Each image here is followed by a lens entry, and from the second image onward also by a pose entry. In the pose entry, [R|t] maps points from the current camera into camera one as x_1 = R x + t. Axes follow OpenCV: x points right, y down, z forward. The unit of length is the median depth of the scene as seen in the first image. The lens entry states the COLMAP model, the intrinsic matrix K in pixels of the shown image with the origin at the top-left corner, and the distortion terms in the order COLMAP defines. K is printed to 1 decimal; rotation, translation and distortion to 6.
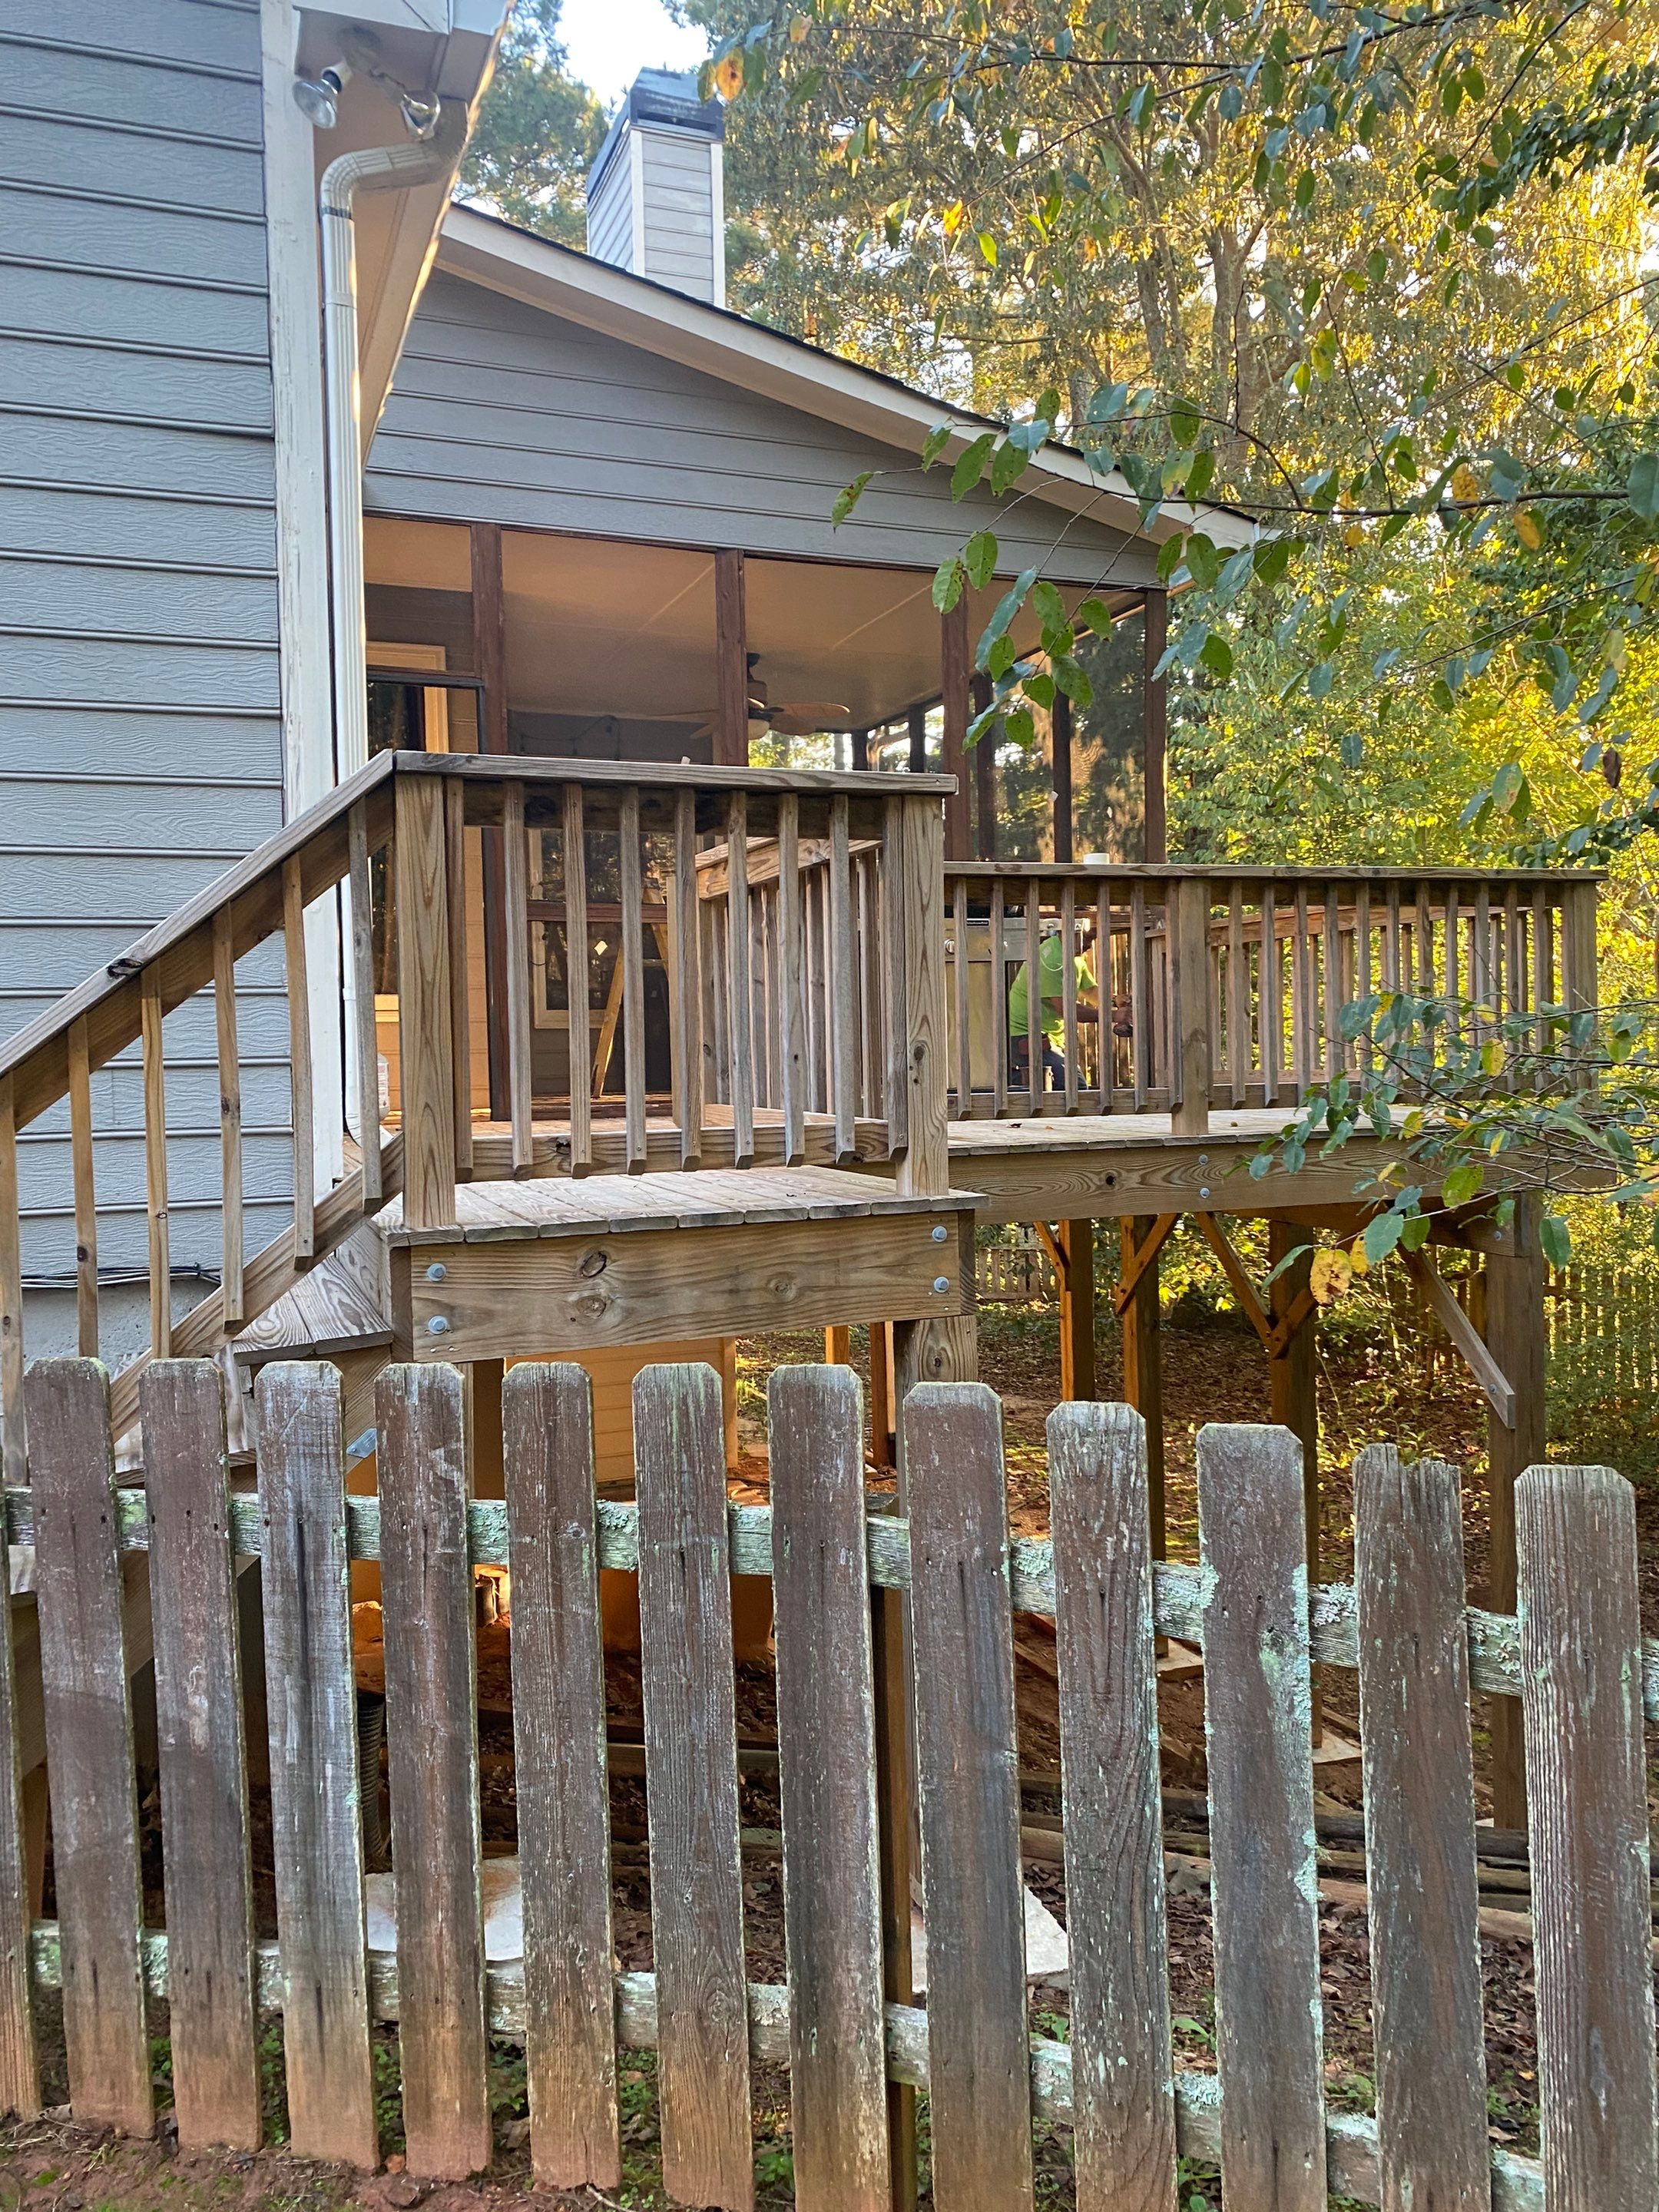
lens RADIAL K [[1660.7, 0, 827.6], [0, 1660.7, 1089.9], [0, 0, 1]] dist [0.030566, 0.002262]
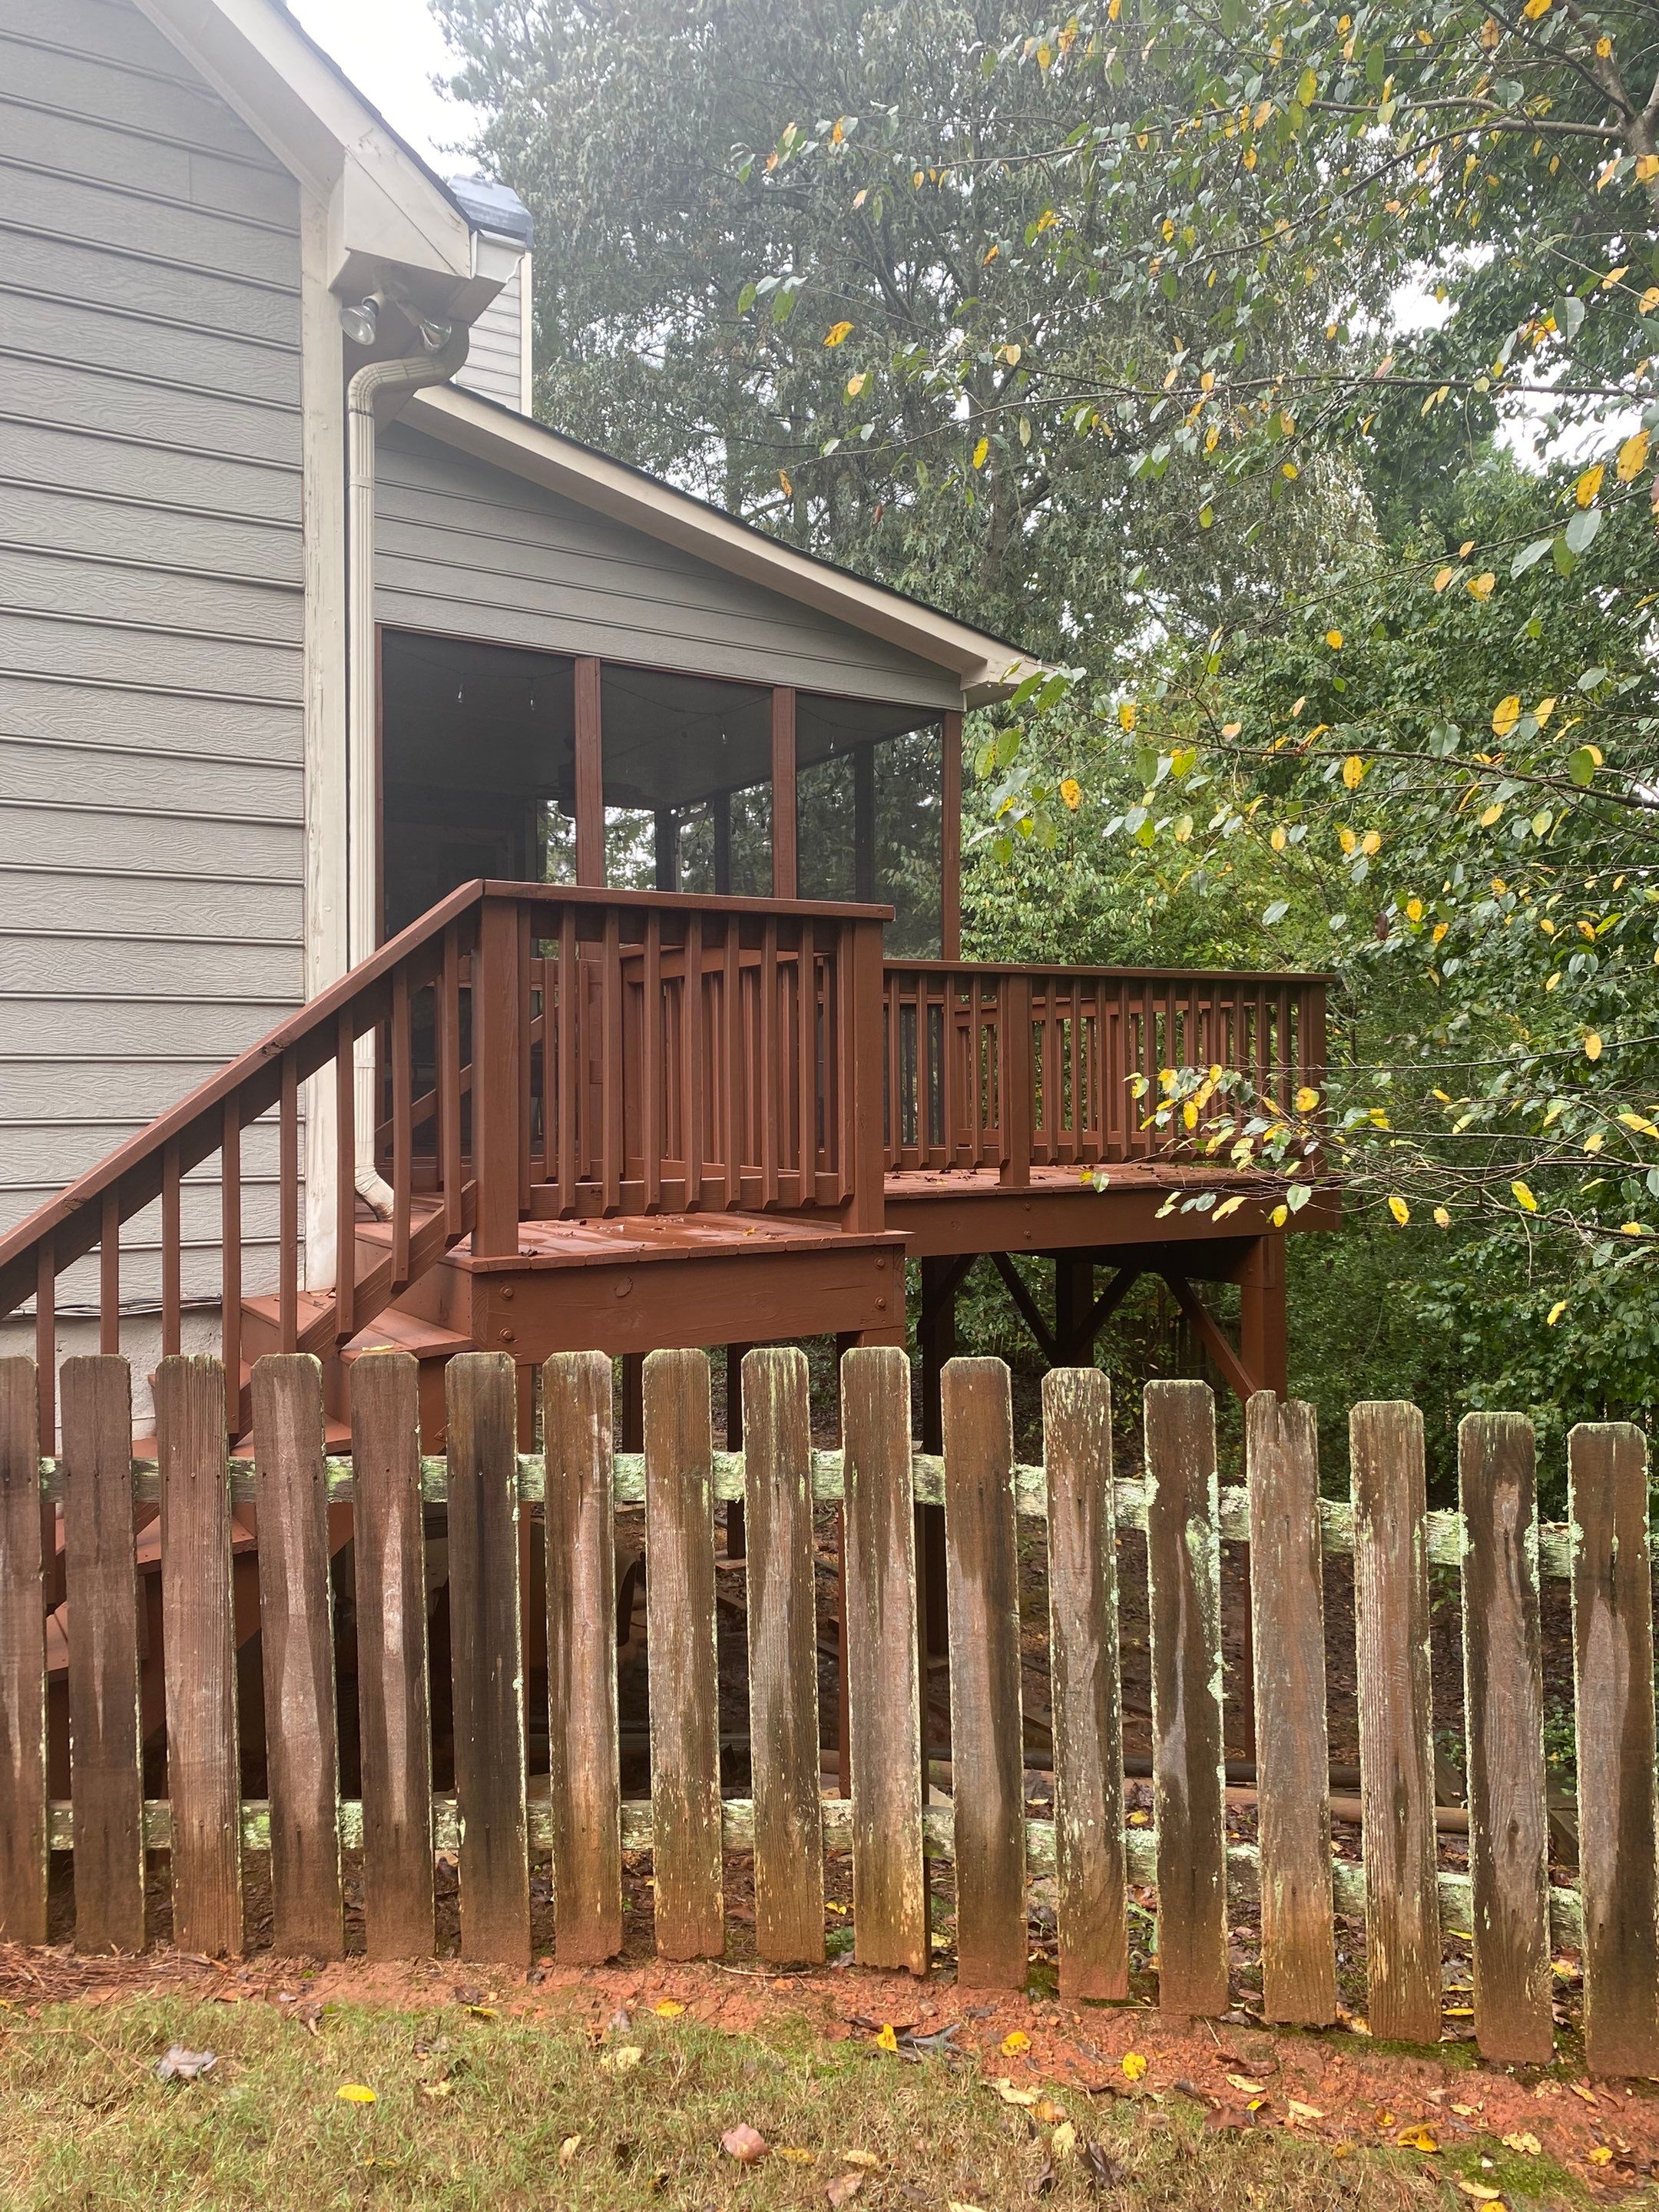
lens RADIAL K [[1660.7, 0, 832.0], [0, 1660.7, 1110.4], [0, 0, 1]] dist [0.030566, 0.002262]
pose [[0.982478, 0.012261, 0.185973, -0.302393], [-0.008342, 0.999727, -0.021840, -0.002677], [-0.186190, 0.019906, 0.982312, -0.366002]]
